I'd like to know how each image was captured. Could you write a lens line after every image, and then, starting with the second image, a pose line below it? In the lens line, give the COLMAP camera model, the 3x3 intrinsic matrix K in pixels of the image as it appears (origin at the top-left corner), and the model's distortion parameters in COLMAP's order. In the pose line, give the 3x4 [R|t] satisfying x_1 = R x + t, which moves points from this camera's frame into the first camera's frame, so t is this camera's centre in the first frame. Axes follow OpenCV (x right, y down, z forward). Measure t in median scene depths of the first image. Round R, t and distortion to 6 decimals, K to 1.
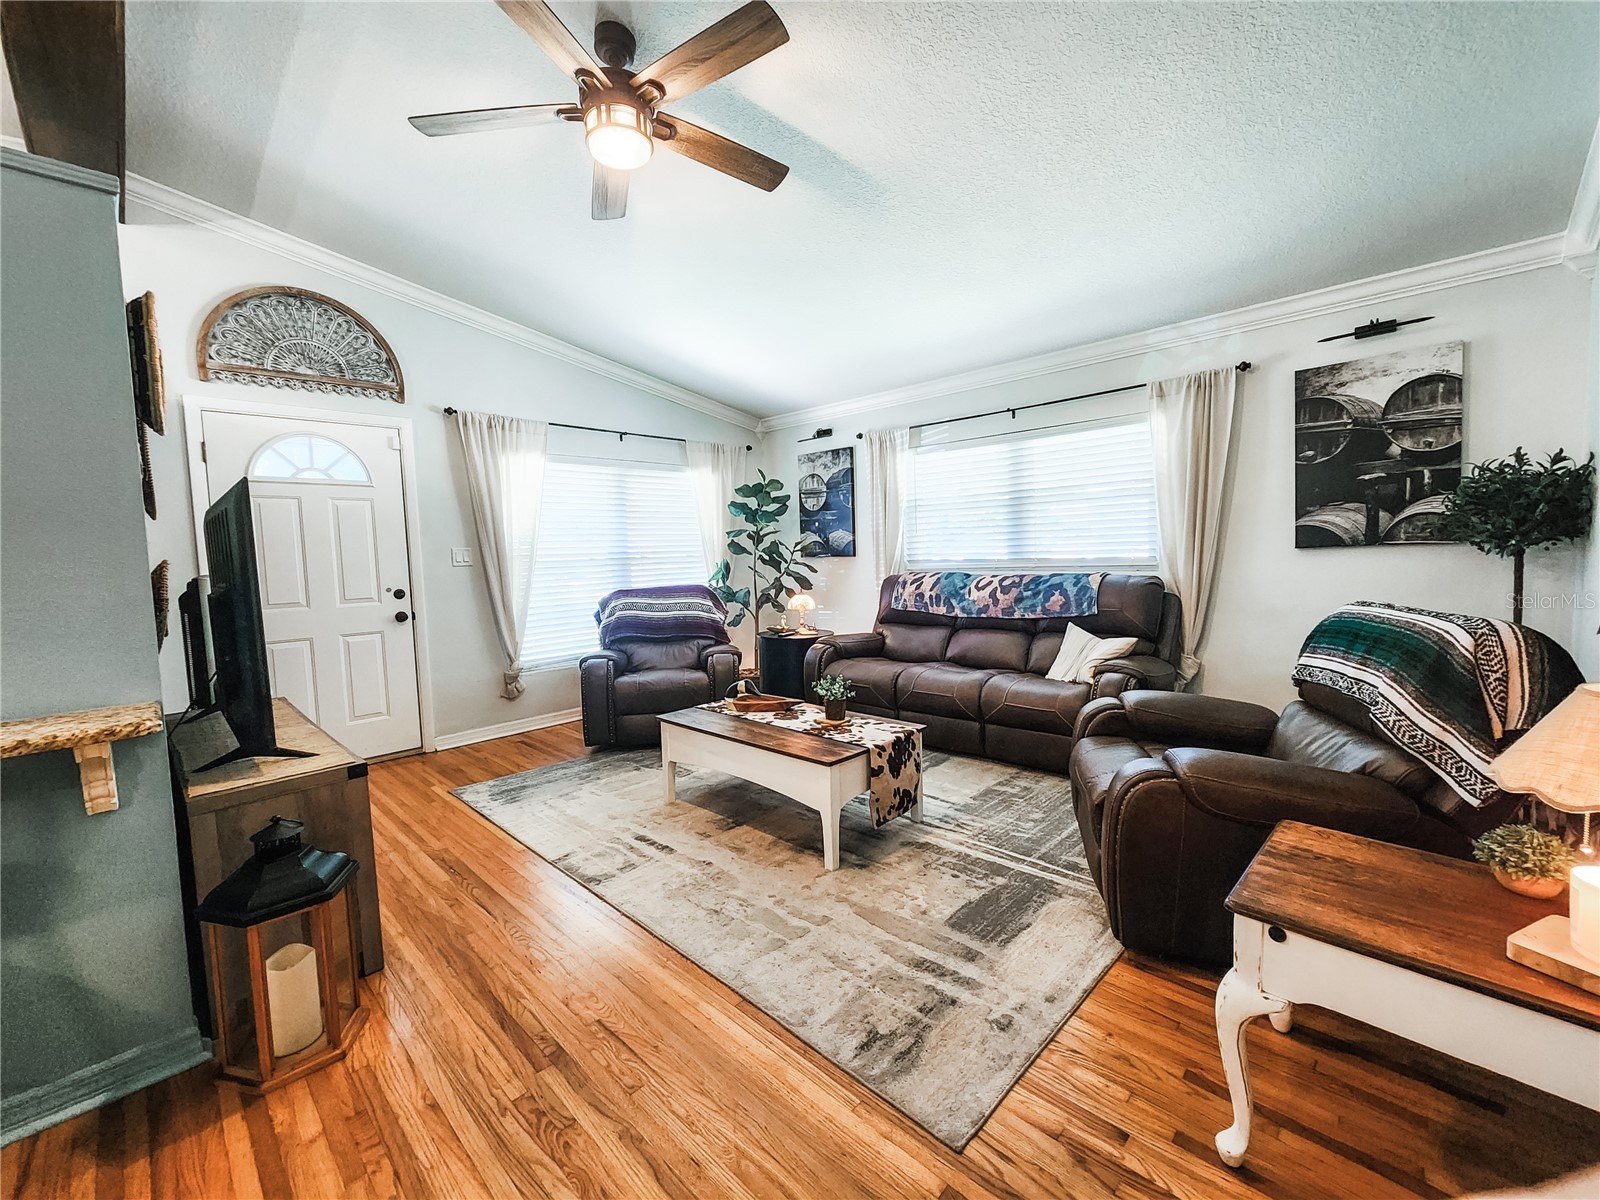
lens RADIAL K [[656.1, 0, 805.1], [0, 656.1, 598.5], [0, 0, 1]] dist [-0.000237, 0.000950]
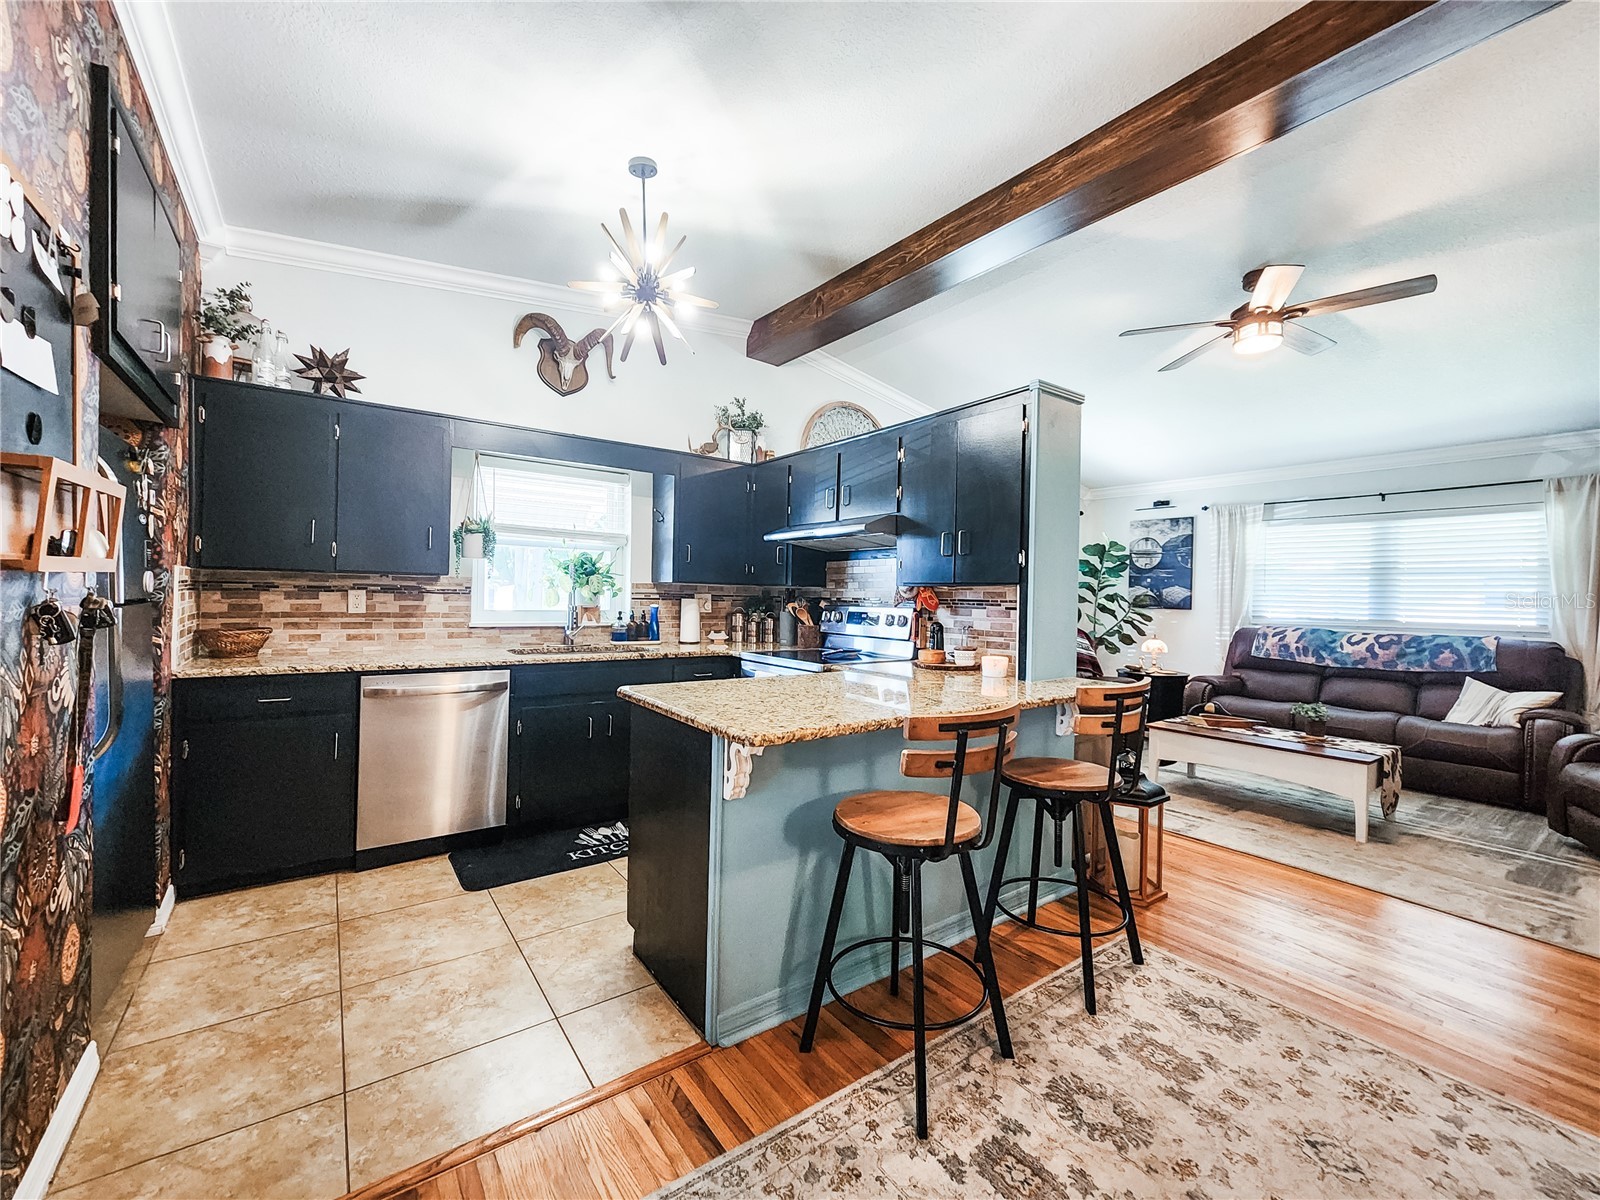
lens RADIAL K [[656.1, 0, 805.1], [0, 656.1, 598.5], [0, 0, 1]] dist [-0.000237, 0.000950]
pose [[0.985466, 0.050305, -0.162251, -0.551126], [-0.060674, 0.996377, -0.059597, 0.036206], [0.158665, 0.068575, 0.984948, -0.342944]]
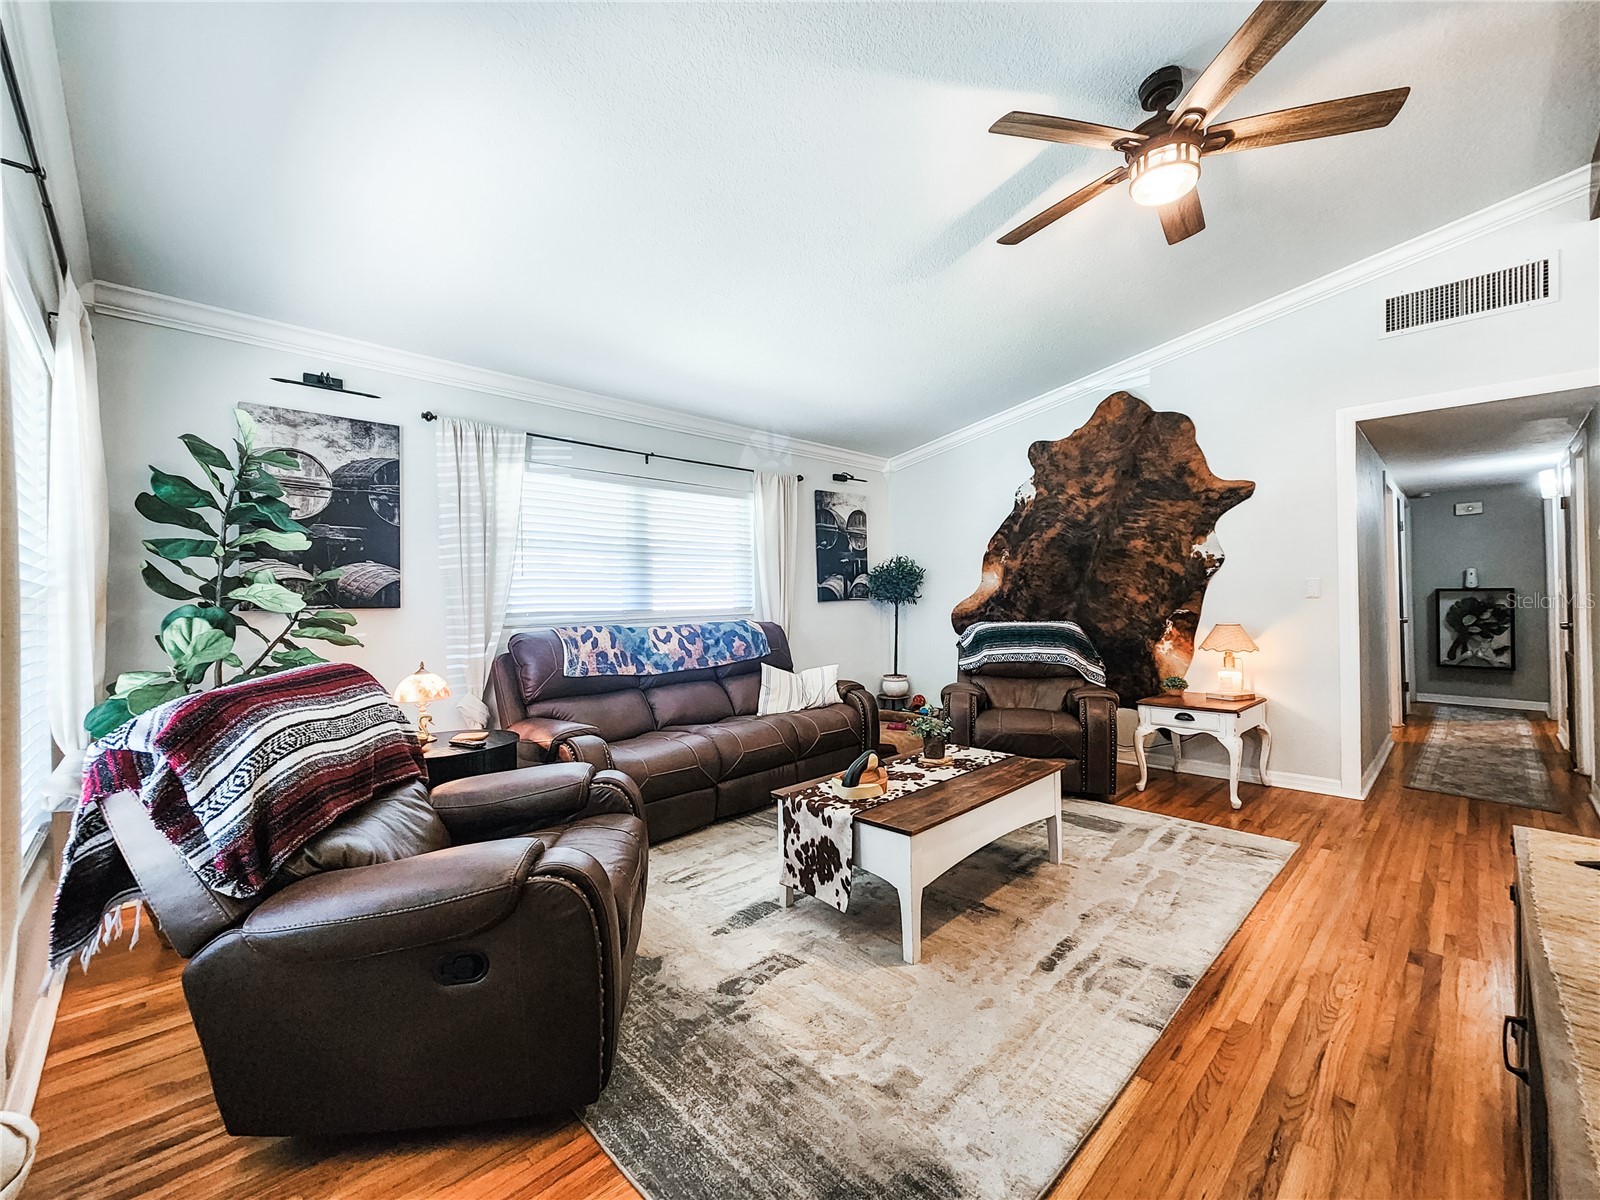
lens RADIAL K [[656.1, 0, 805.1], [0, 656.1, 598.5], [0, 0, 1]] dist [-0.000237, 0.000950]
pose [[0.028384, 0.034806, 0.998991, -0.681803], [0.090444, 0.995205, -0.037243, -0.023532], [-0.995497, 0.091409, 0.025100, 0.830751]]
